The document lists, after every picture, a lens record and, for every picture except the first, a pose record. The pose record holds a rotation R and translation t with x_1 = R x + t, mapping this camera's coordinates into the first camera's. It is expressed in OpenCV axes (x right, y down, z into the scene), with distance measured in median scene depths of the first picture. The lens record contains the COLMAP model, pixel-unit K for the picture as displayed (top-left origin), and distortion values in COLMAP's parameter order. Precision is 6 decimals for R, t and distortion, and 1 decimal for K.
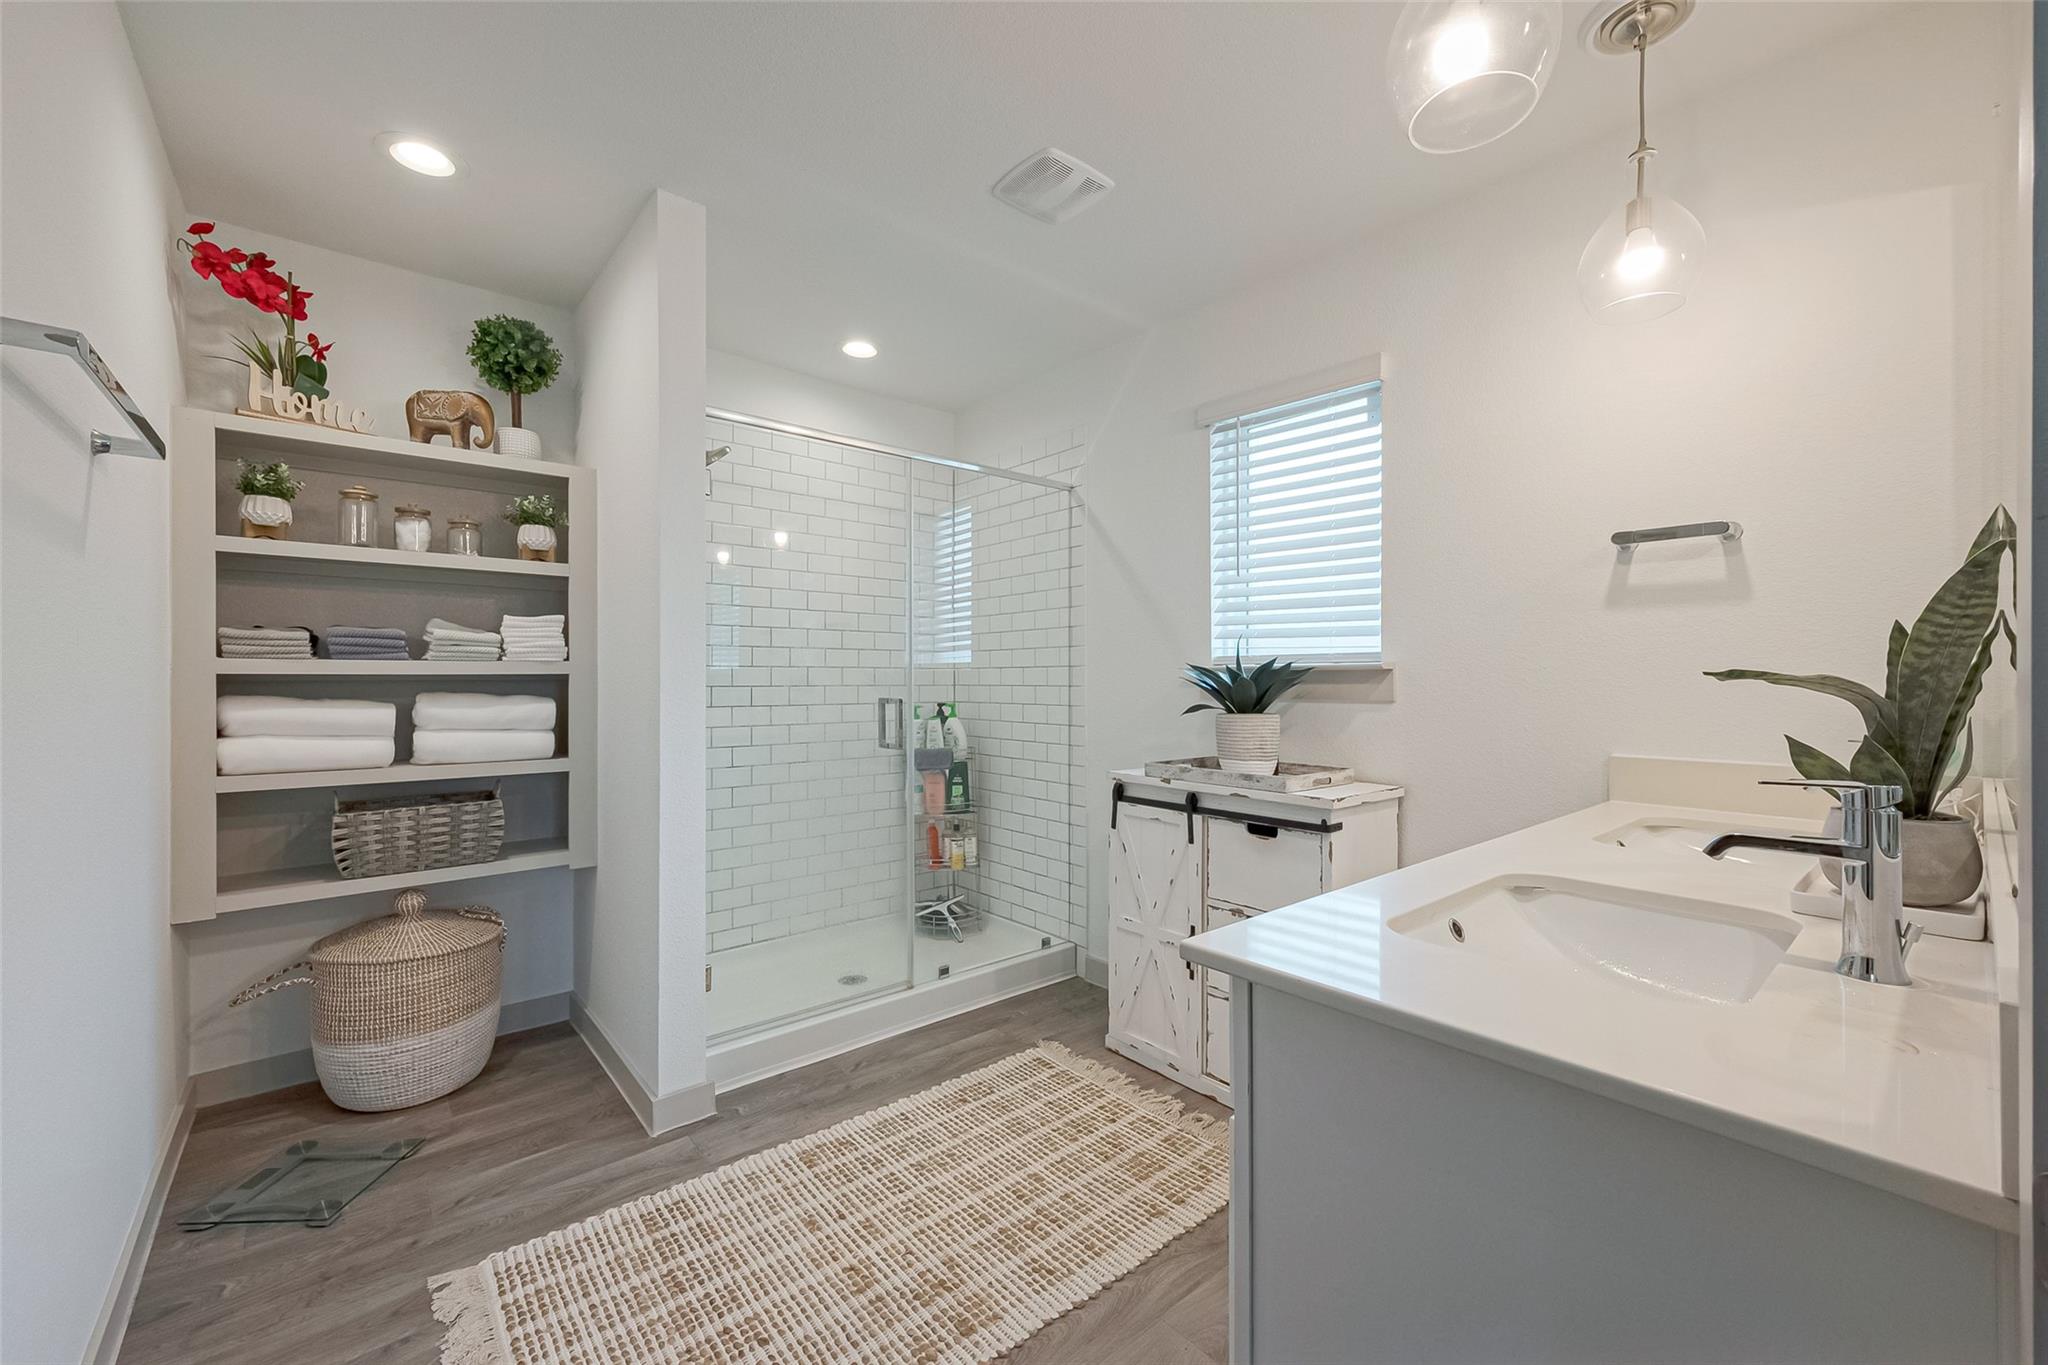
lens RADIAL K [[830.5, 0, 1039.8], [0, 830.5, 682.7], [0, 0, 1]] dist [0.006076, -0.000670]
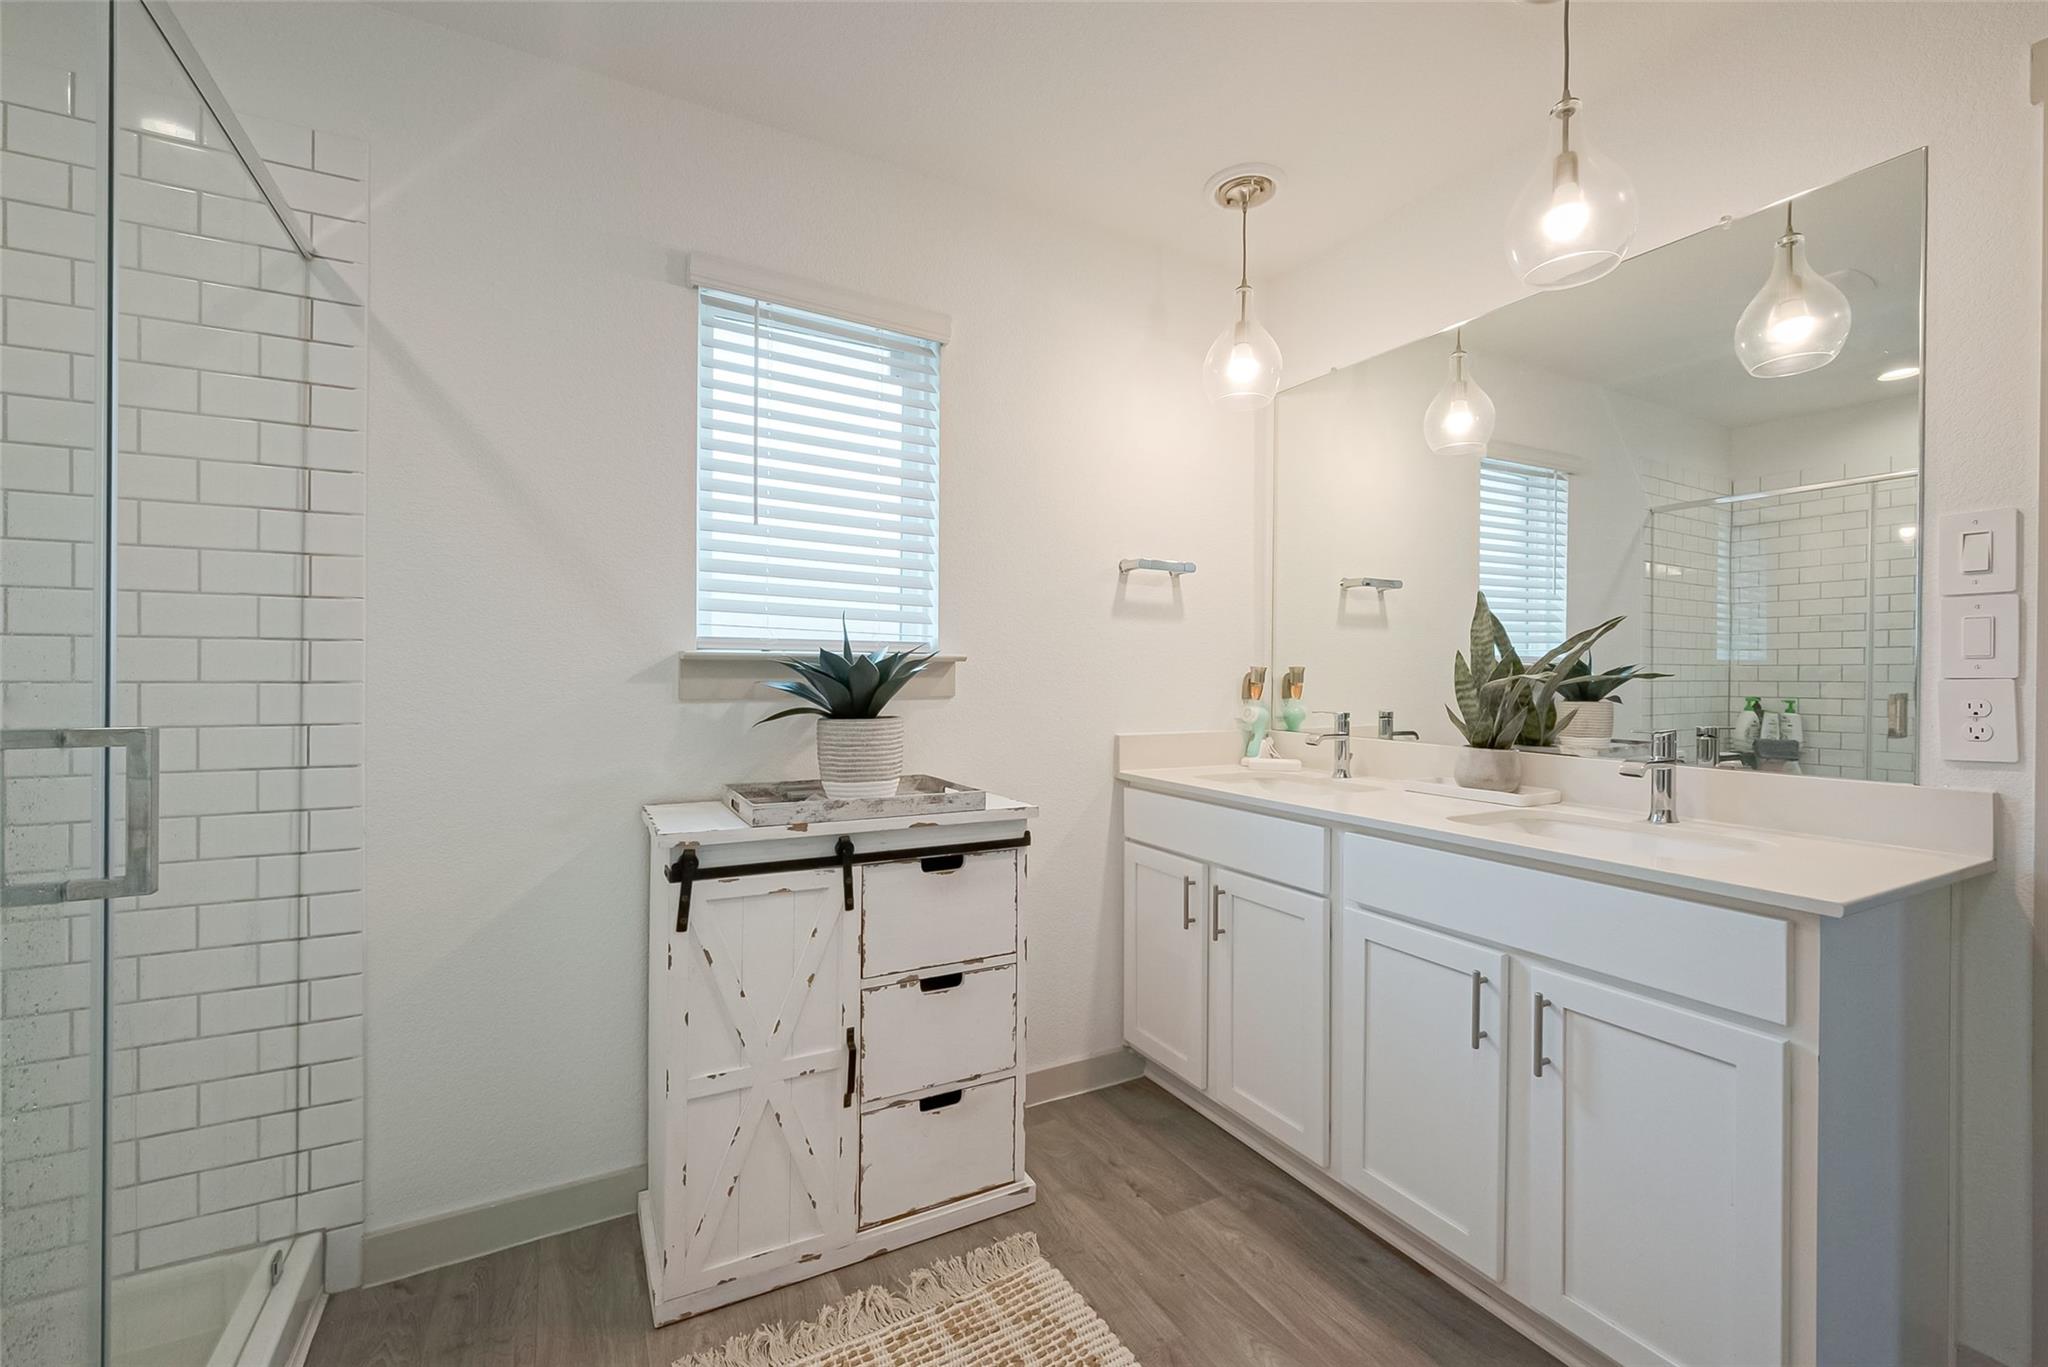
lens RADIAL K [[830.5, 0, 1038.3], [0, 830.5, 673.9], [0, 0, 1]] dist [0.006076, -0.000670]
pose [[0.213771, 0.000303, 0.976884, -0.403786], [-0.004735, 0.999989, 0.000726, -0.003347], [-0.976872, -0.004781, 0.213770, 0.615157]]
